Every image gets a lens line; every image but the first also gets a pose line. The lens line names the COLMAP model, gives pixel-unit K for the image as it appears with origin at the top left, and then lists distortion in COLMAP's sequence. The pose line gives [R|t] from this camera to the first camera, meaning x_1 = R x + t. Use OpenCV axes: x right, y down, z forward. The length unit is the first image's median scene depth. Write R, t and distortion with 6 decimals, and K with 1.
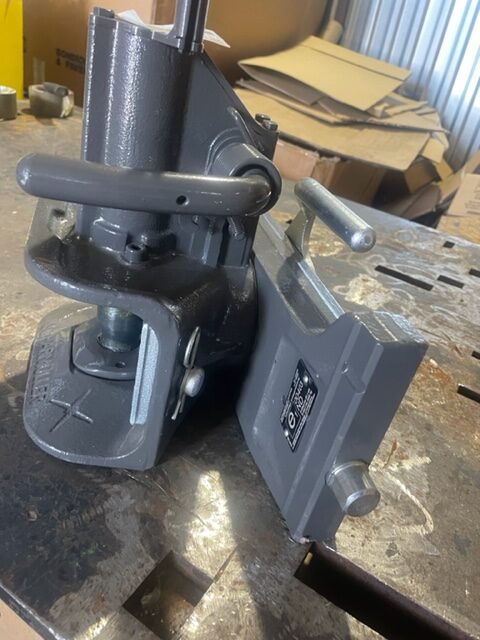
lens RADIAL K [[499.6, 0, 240.0], [0, 499.6, 320.0], [0, 0, 1]] dist [0.070517, -0.109385]
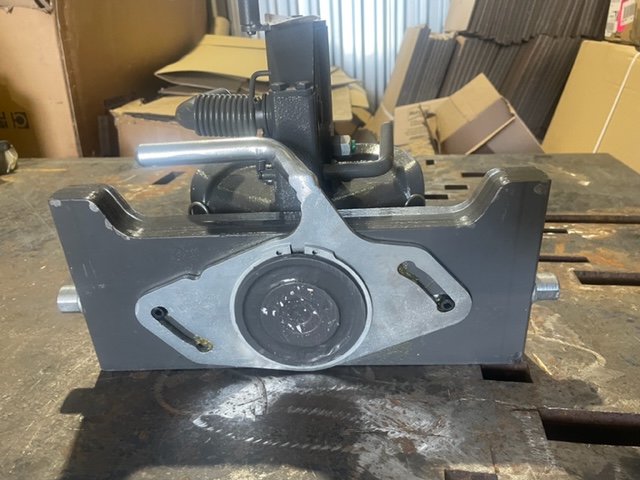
lens RADIAL K [[499.6, 0, 331.7], [0, 499.6, 239.9], [0, 0, 1]] dist [0.070517, -0.109385]
pose [[0.900236, -0.352619, 0.255412, -0.104705], [0.379902, 0.922733, -0.065105, 0.000233], [-0.212720, 0.155641, 0.964638, -0.005172]]
